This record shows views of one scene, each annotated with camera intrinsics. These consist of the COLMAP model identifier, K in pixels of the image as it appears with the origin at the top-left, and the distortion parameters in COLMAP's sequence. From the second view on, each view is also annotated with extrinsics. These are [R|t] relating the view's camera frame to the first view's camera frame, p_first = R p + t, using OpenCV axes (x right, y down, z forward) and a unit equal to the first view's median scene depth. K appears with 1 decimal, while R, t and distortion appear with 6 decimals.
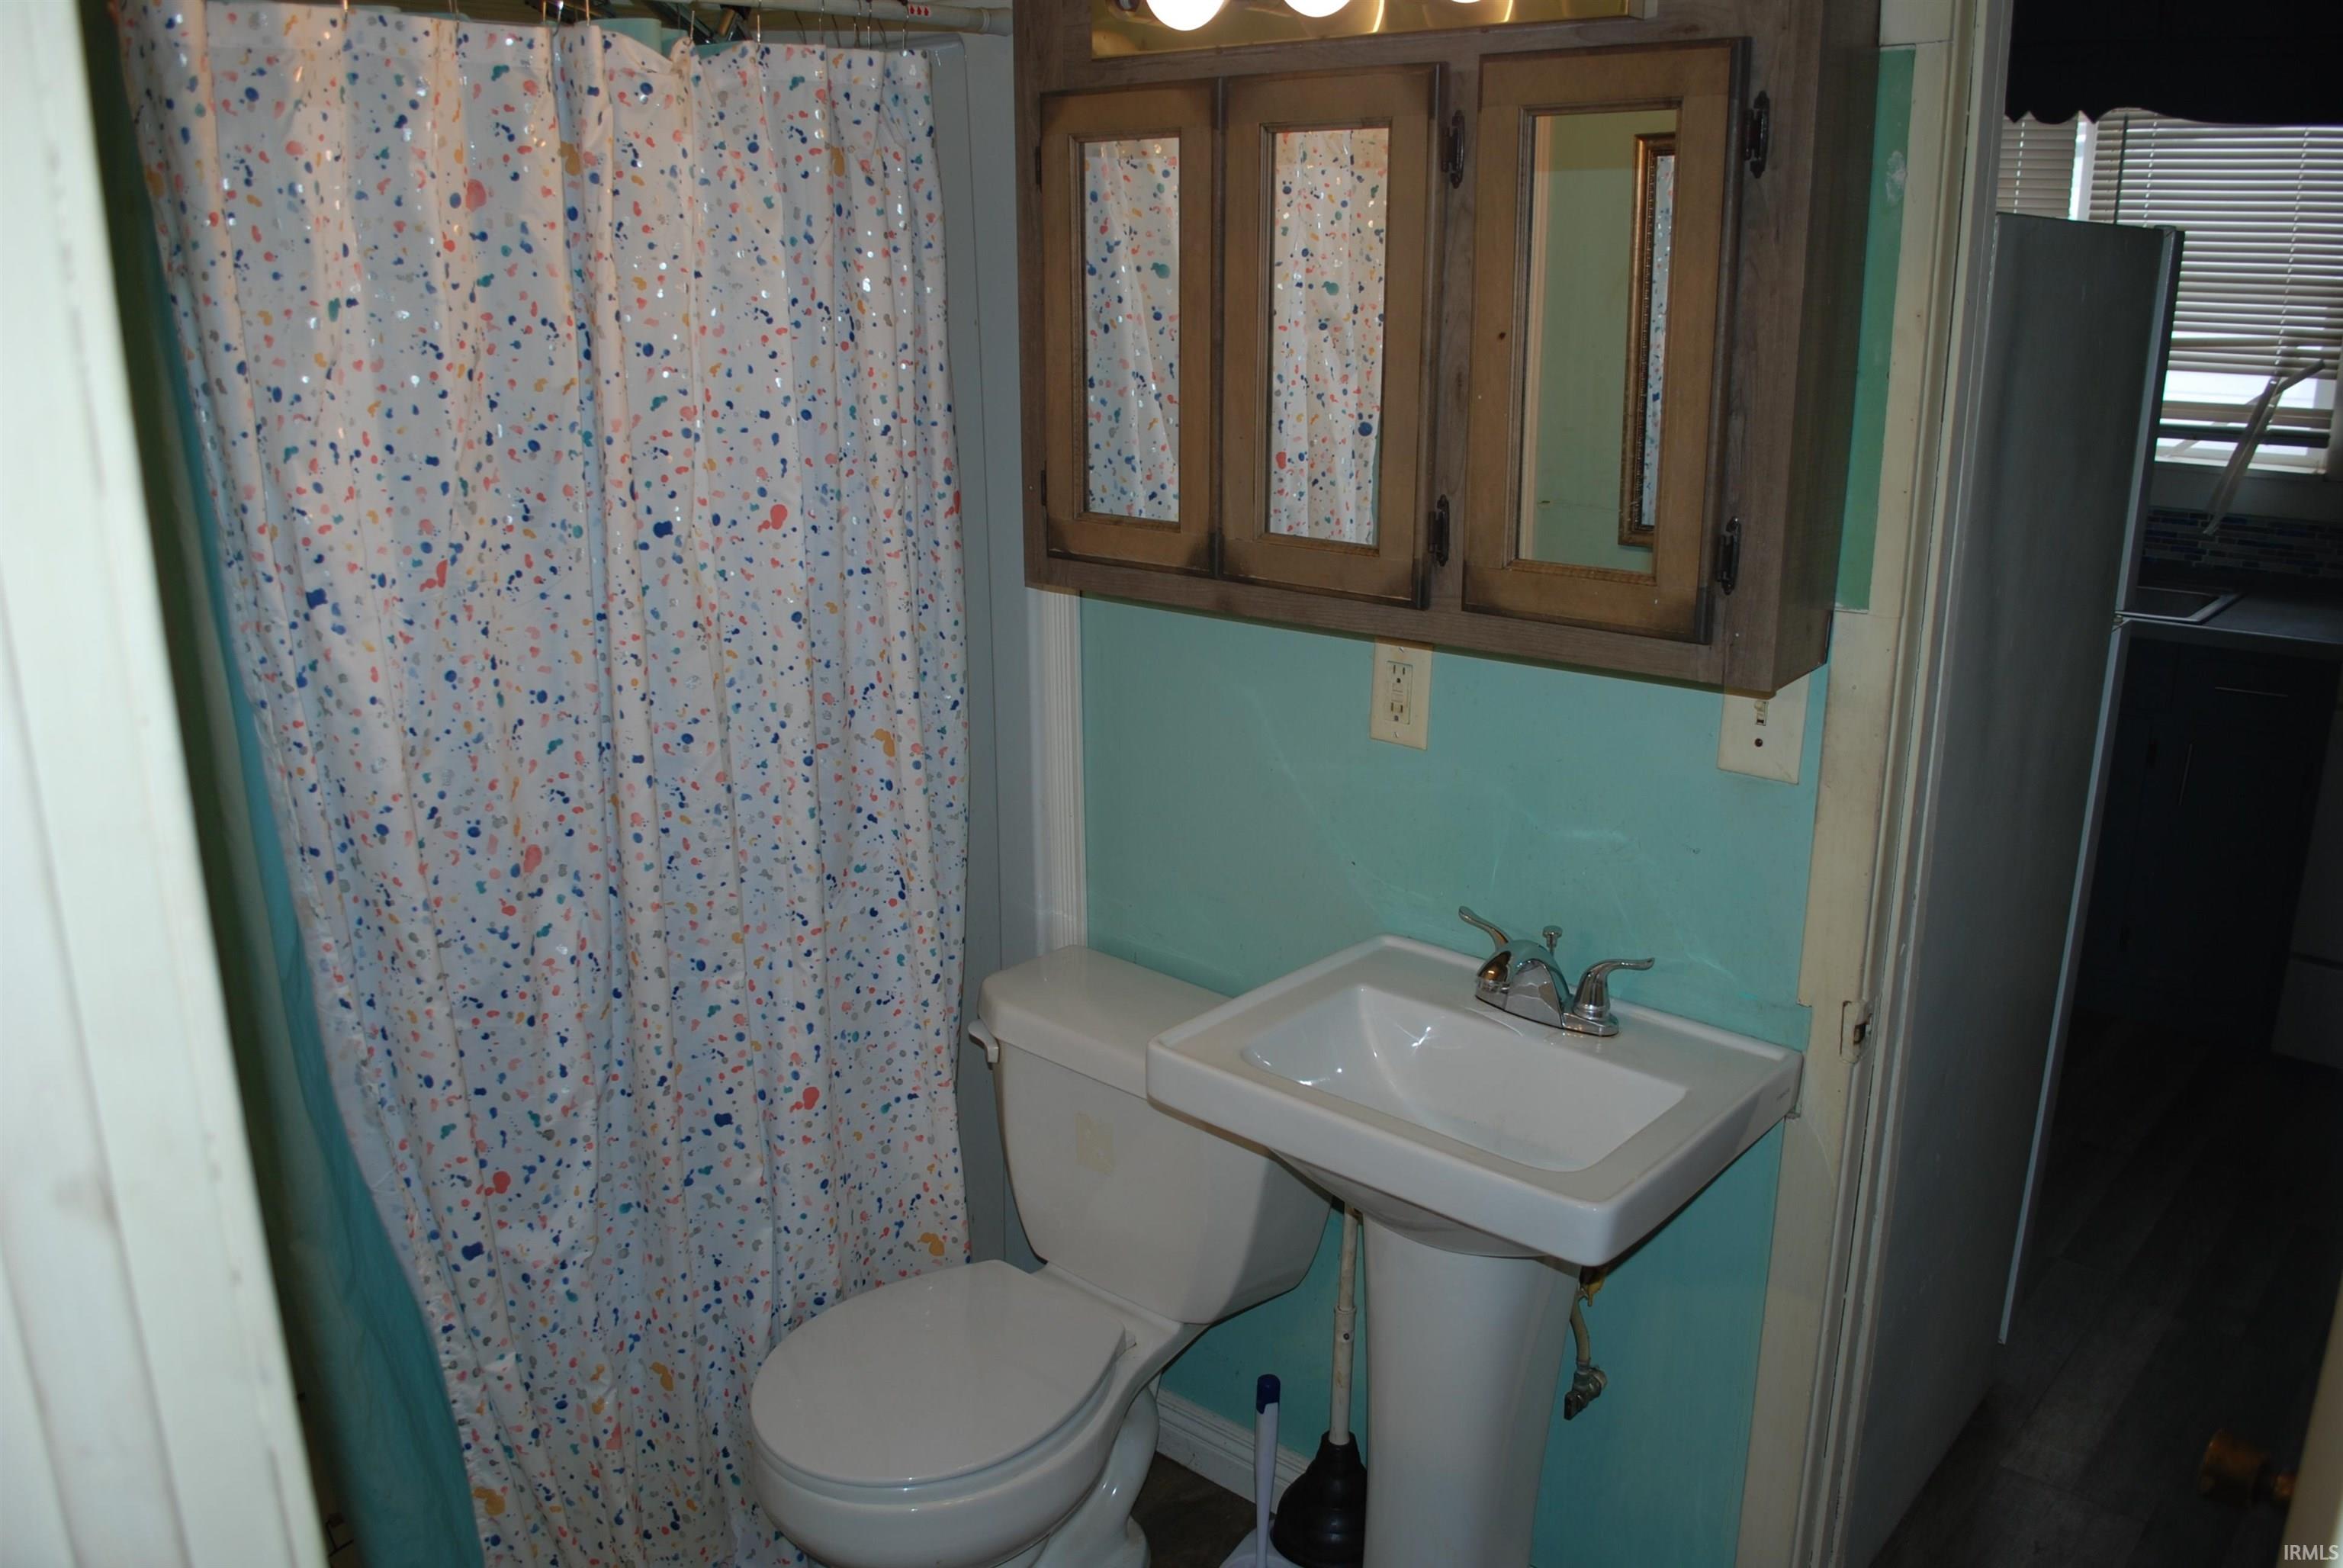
lens RADIAL K [[1869.1, 0, 1179.3], [0, 1869.1, 808.8], [0, 0, 1]] dist [-0.072556, 0.007846]
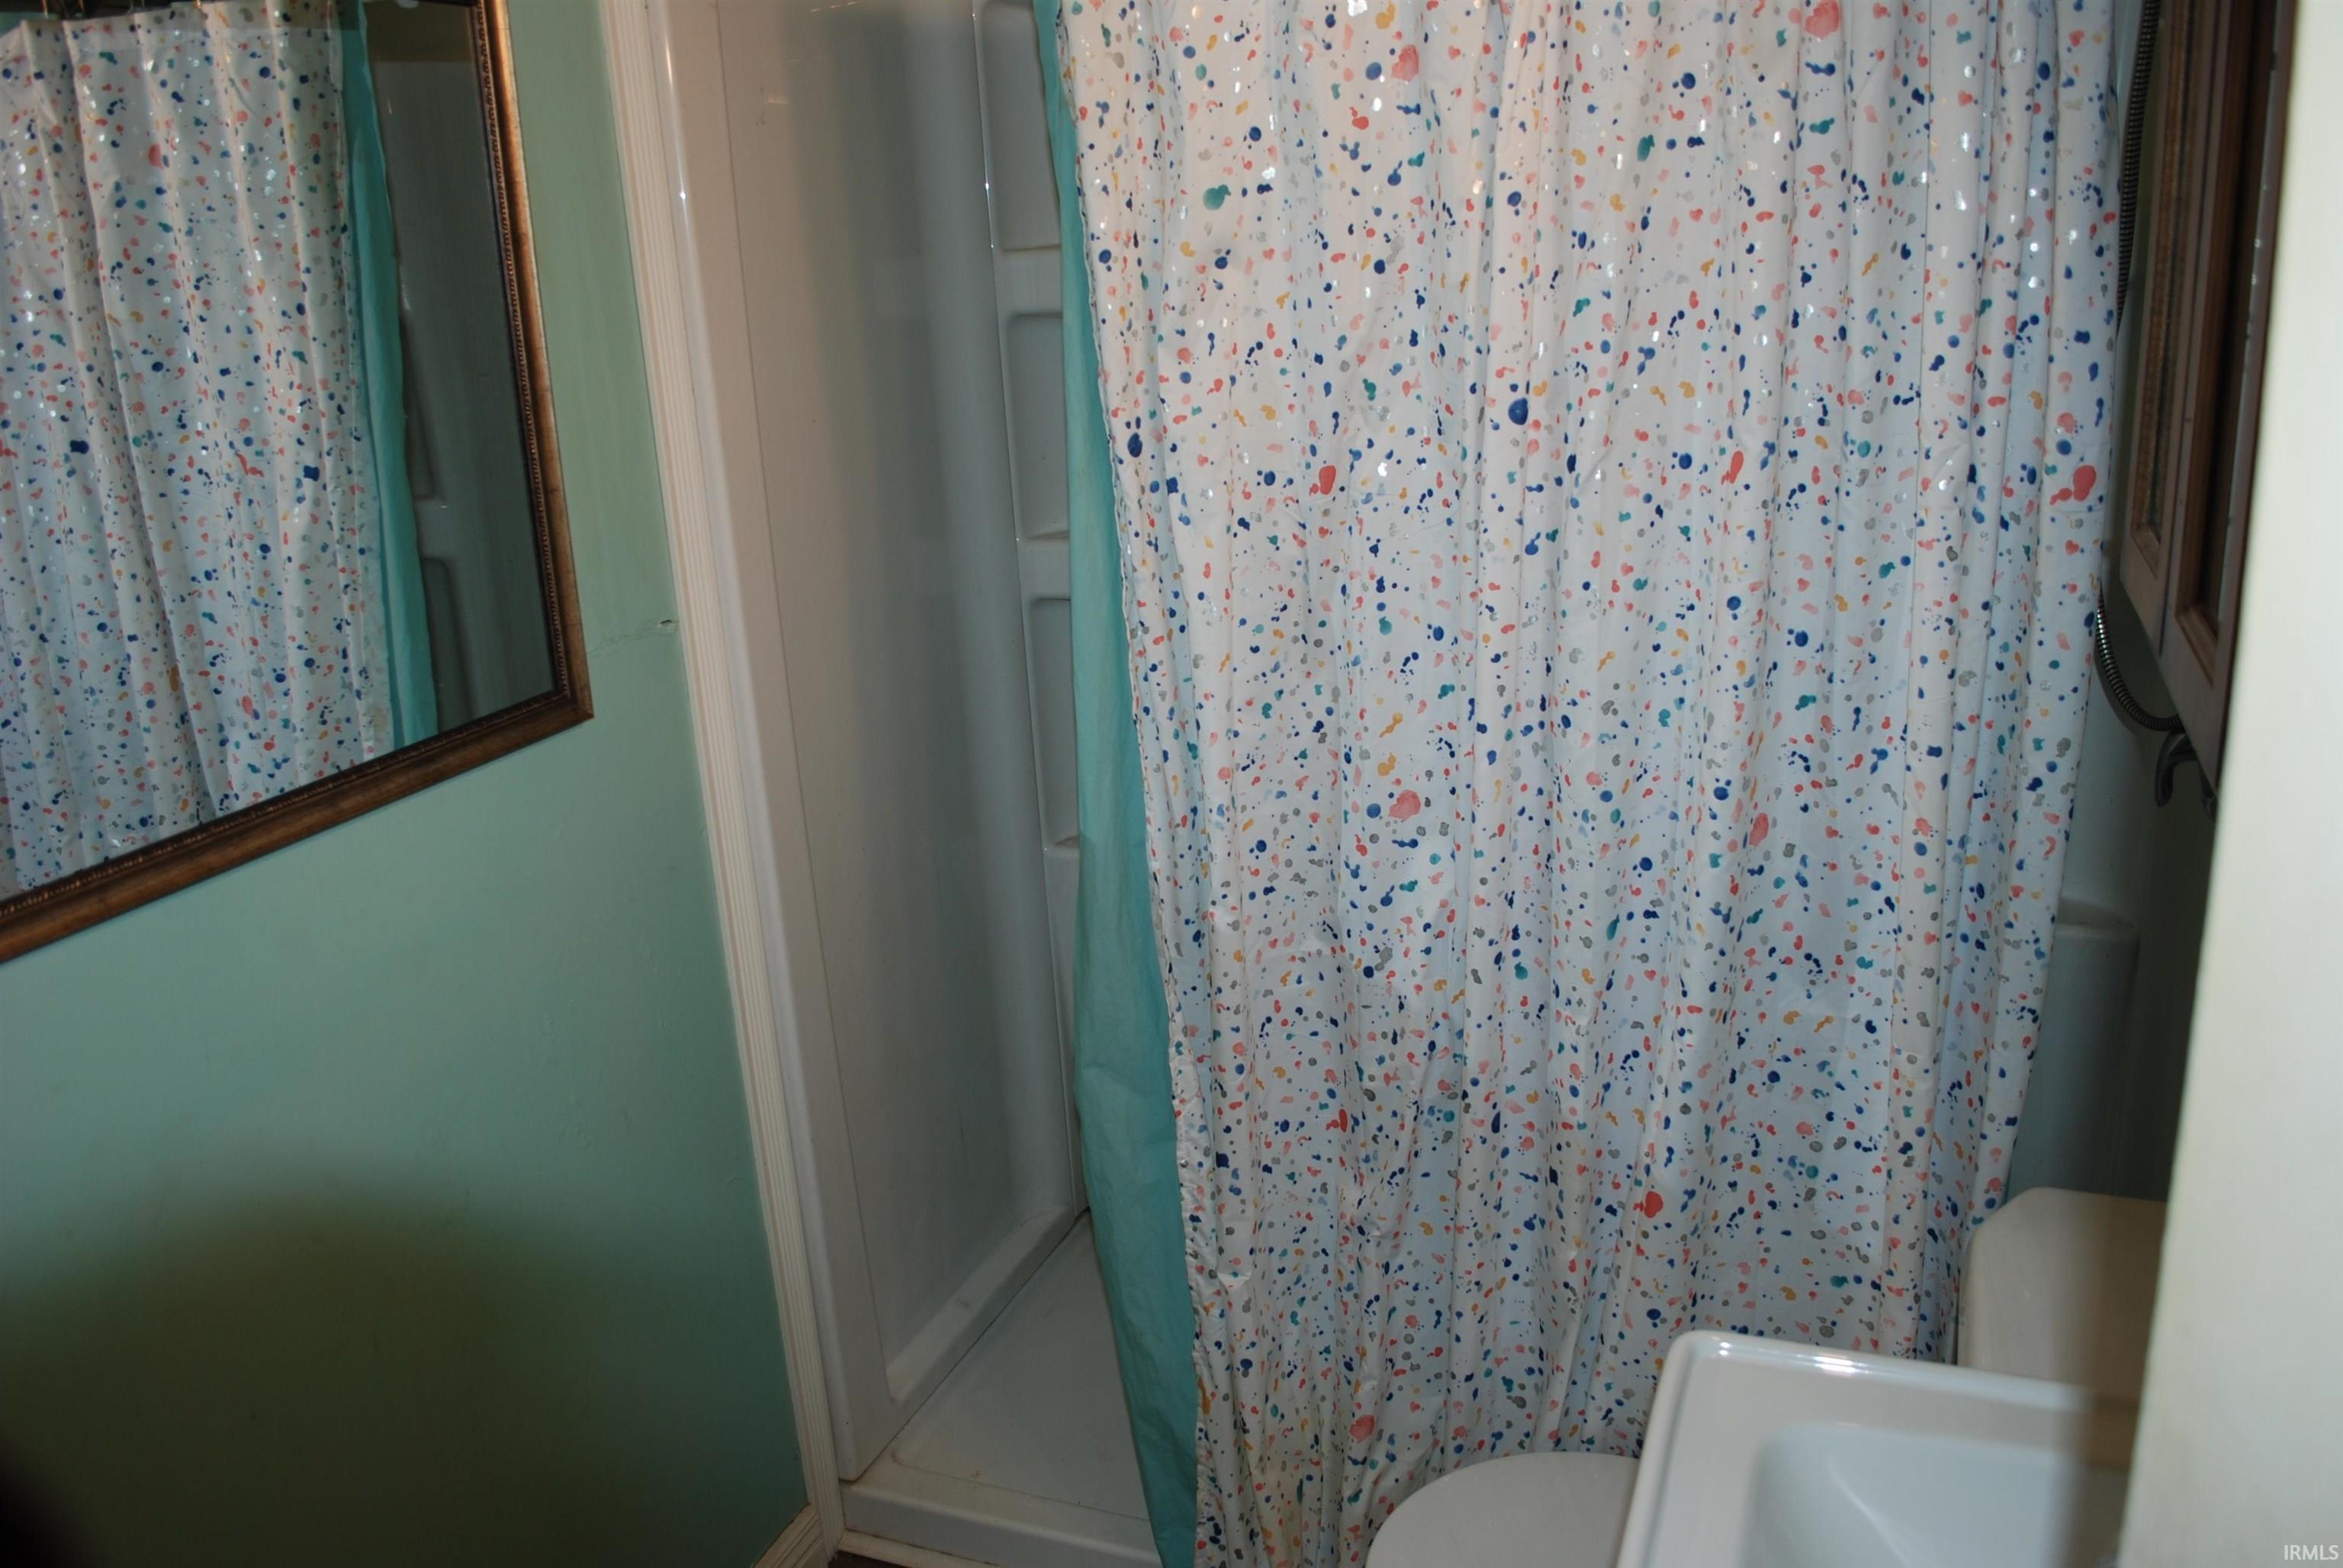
lens RADIAL K [[1869.1, 0, 1179.3], [0, 1869.1, 808.8], [0, 0, 1]] dist [-0.072556, 0.007846]
pose [[0.323891, 0.276698, -0.904728, 0.460767], [-0.214124, 0.952902, 0.214776, -0.149684], [0.921545, 0.124160, 0.367885, 0.580468]]
